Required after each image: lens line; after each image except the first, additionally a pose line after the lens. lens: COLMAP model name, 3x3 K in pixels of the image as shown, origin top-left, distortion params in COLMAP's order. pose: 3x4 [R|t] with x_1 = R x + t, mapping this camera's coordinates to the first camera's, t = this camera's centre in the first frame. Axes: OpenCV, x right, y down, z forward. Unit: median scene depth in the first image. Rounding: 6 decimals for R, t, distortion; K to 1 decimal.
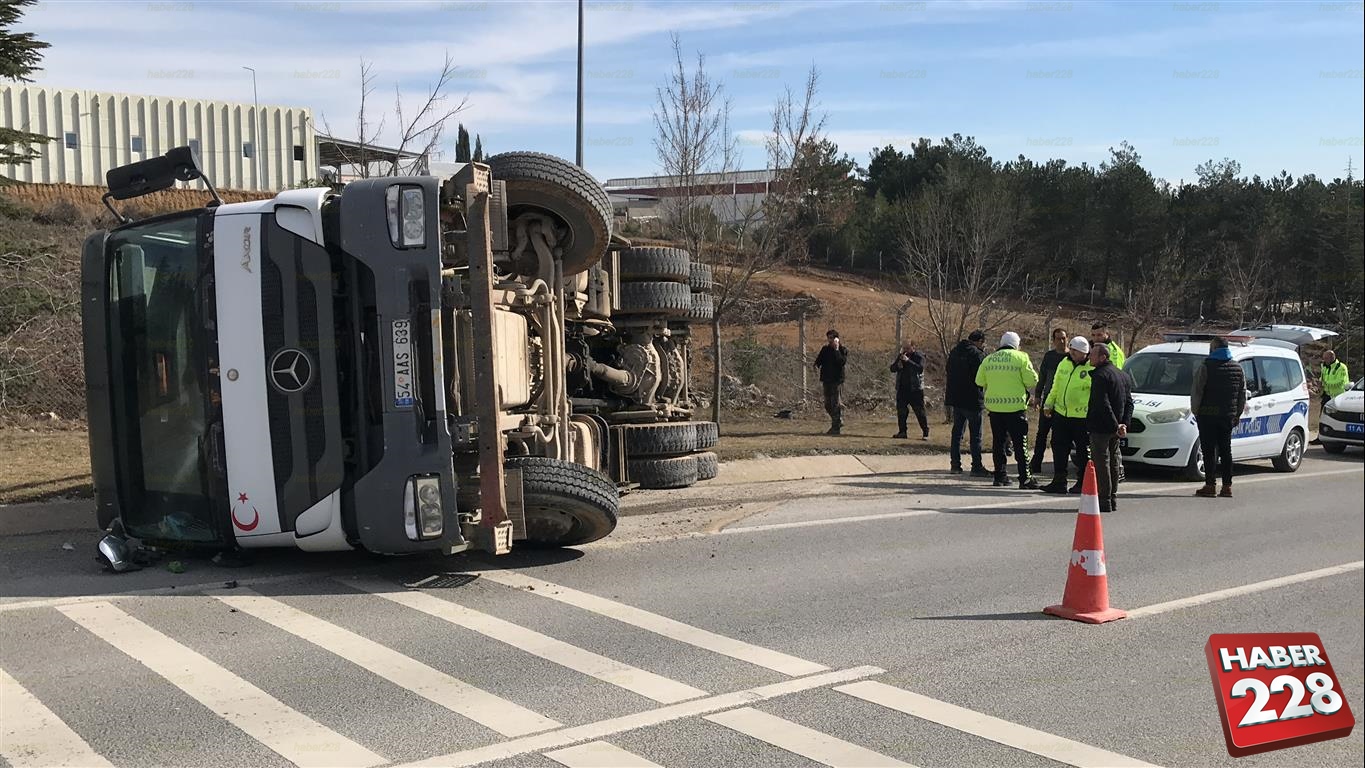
lens RADIAL K [[1355.9, 0, 684.2], [0, 1355.9, 427.6], [0, 0, 1]] dist [0.123643, -0.256295]
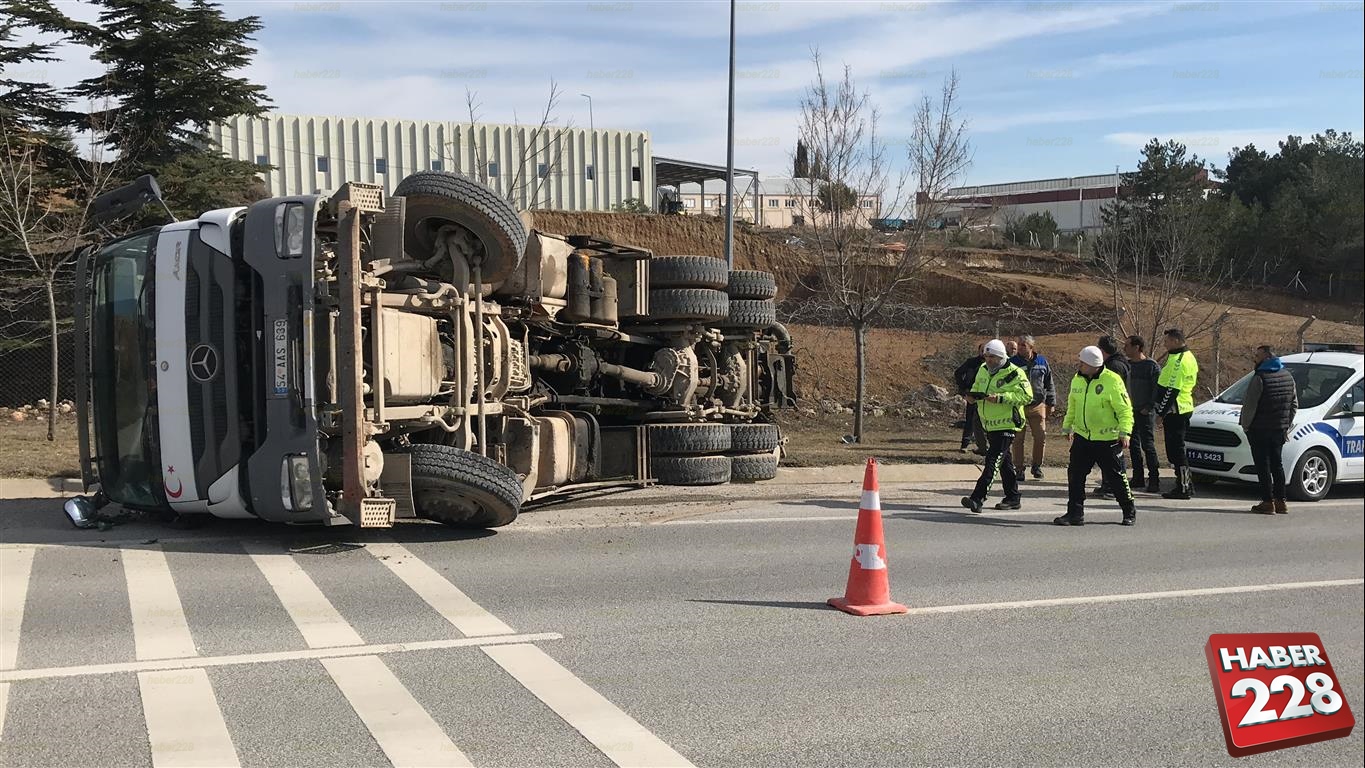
lens RADIAL K [[1355.8, 0, 681.1], [0, 1355.8, 444.4], [0, 0, 1]] dist [0.089963, -0.193951]
pose [[0.961982, 0.025508, -0.271921, 0.272522], [-0.024721, 0.999674, 0.006320, 0.006879], [0.271993, 0.000642, 0.962299, -0.013018]]
